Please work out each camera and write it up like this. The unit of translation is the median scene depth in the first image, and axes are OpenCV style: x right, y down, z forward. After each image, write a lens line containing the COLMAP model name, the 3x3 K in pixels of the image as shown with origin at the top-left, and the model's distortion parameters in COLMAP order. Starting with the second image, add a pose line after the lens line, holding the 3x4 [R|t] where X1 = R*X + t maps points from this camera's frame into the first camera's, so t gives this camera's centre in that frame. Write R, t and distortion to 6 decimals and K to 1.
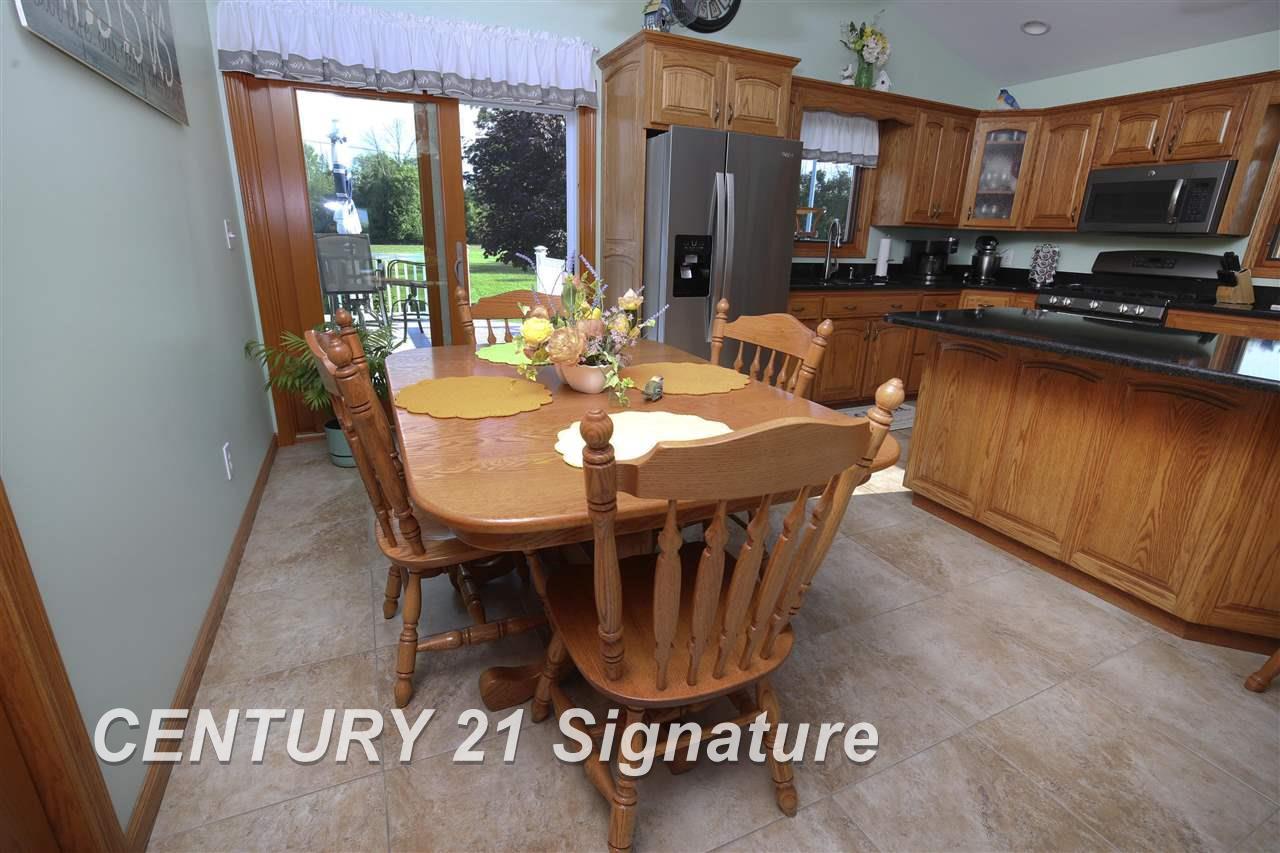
lens RADIAL K [[587.8, 0, 632.1], [0, 587.8, 423.3], [0, 0, 1]] dist [-0.035285, 0.006748]
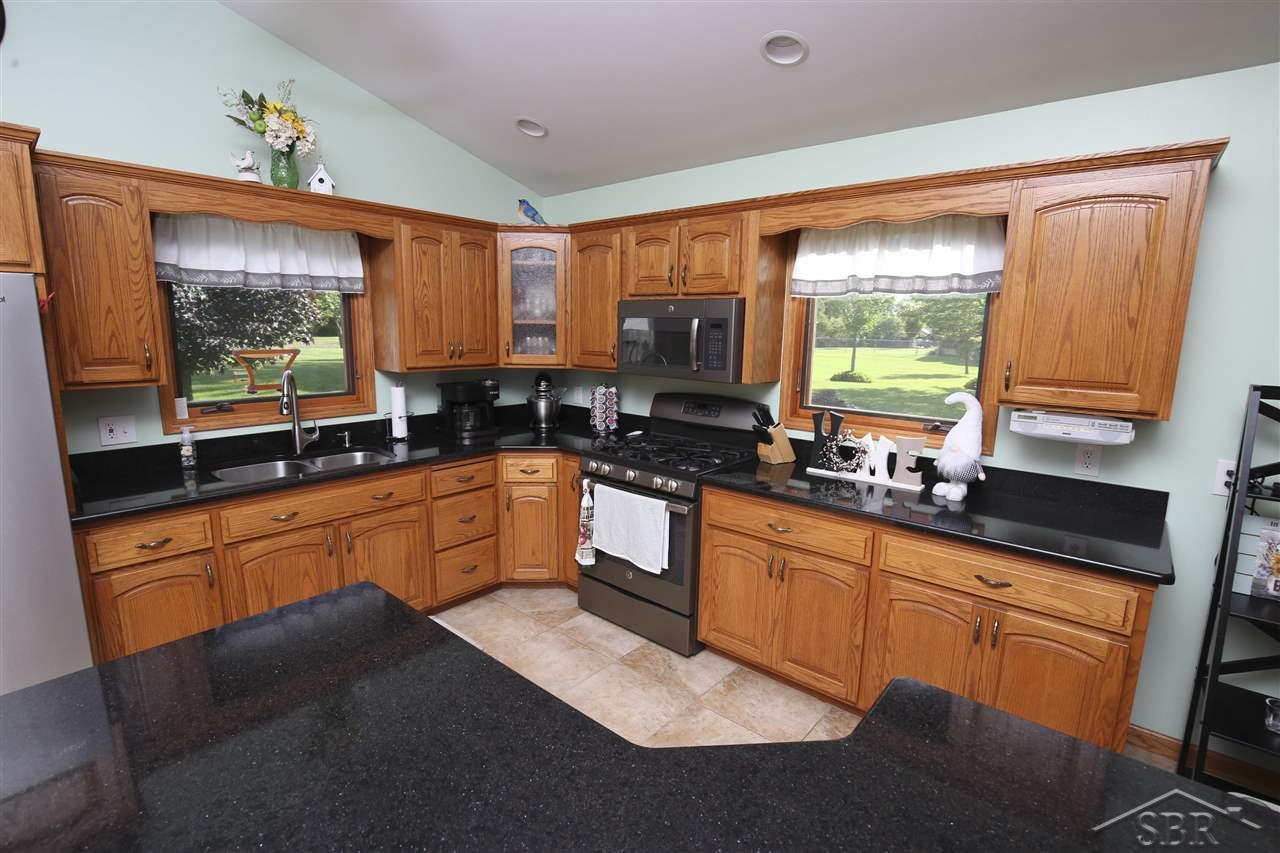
lens RADIAL K [[587.8, 0, 632.1], [0, 587.8, 423.3], [0, 0, 1]] dist [-0.035285, 0.006748]
pose [[0.911834, -0.075917, 0.403480, 0.489166], [0.129830, 0.985642, -0.107952, -0.186866], [-0.389492, 0.150818, 0.908598, 0.278340]]
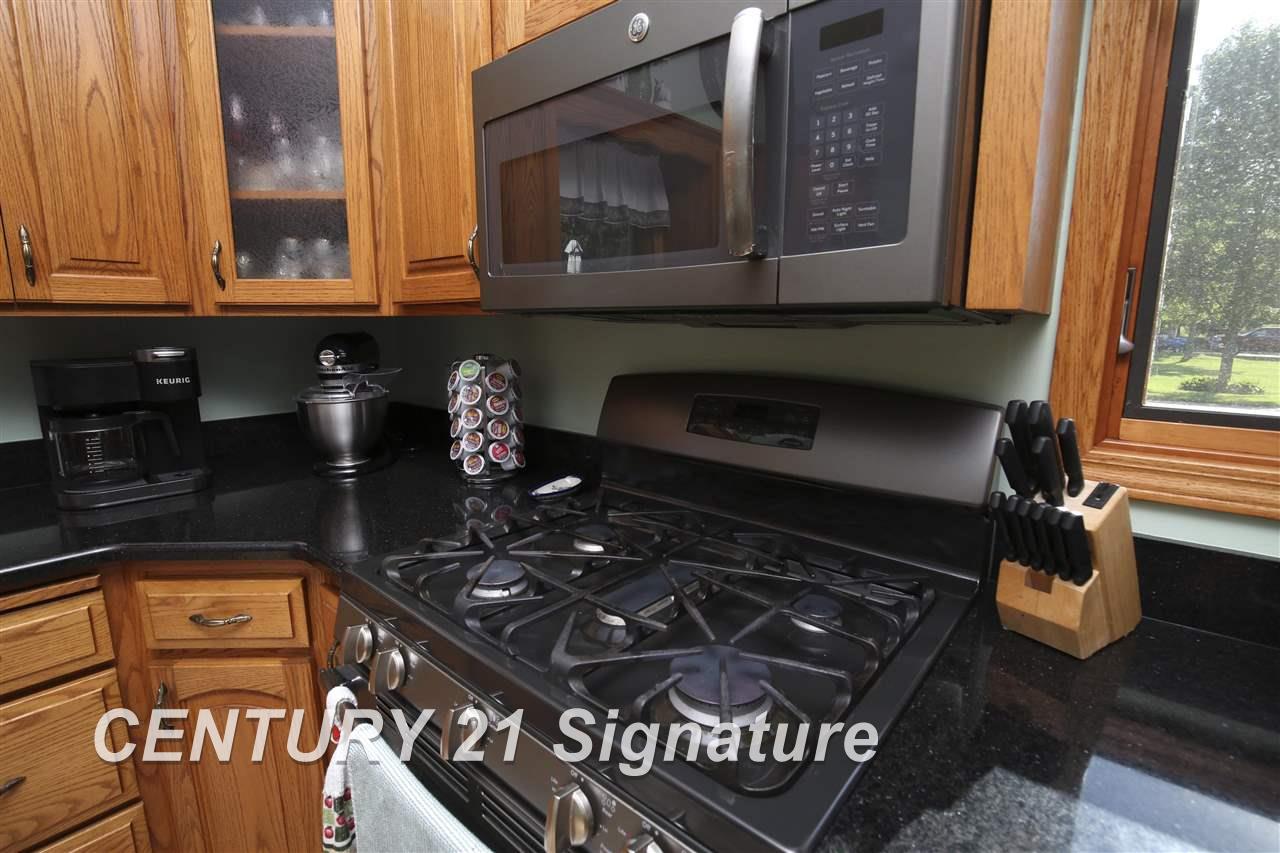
lens RADIAL K [[587.8, 0, 632.1], [0, 587.8, 423.3], [0, 0, 1]] dist [-0.035285, 0.006748]
pose [[0.911454, -0.094094, 0.400498, 0.777550], [0.144743, 0.984596, -0.098083, -0.268602], [-0.385100, 0.147367, 0.911033, 0.798912]]
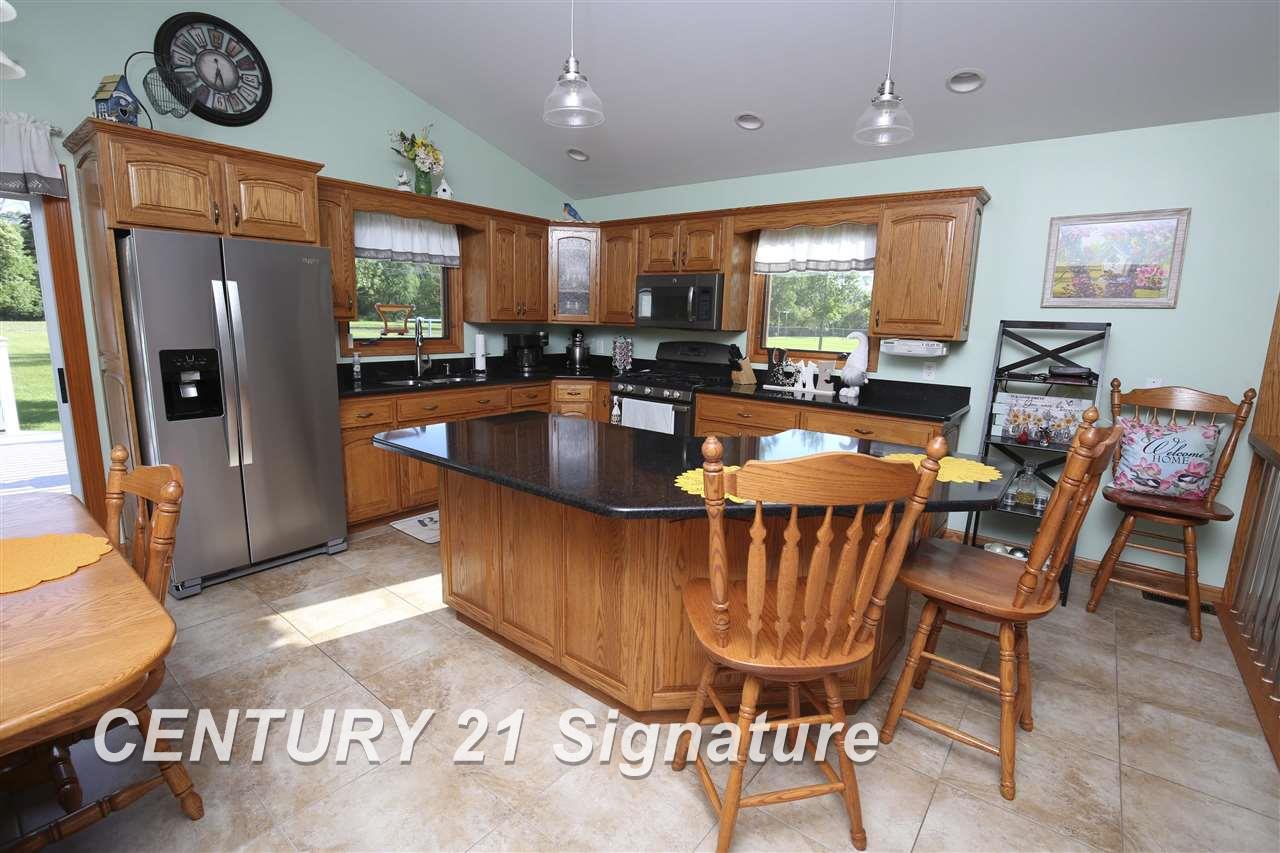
lens RADIAL K [[587.8, 0, 632.1], [0, 587.8, 423.3], [0, 0, 1]] dist [-0.035285, 0.006748]
pose [[0.893562, -0.079477, 0.441849, 0.248907], [0.130506, 0.987687, -0.086267, -0.044270], [-0.429552, 0.134749, 0.892932, -0.023139]]
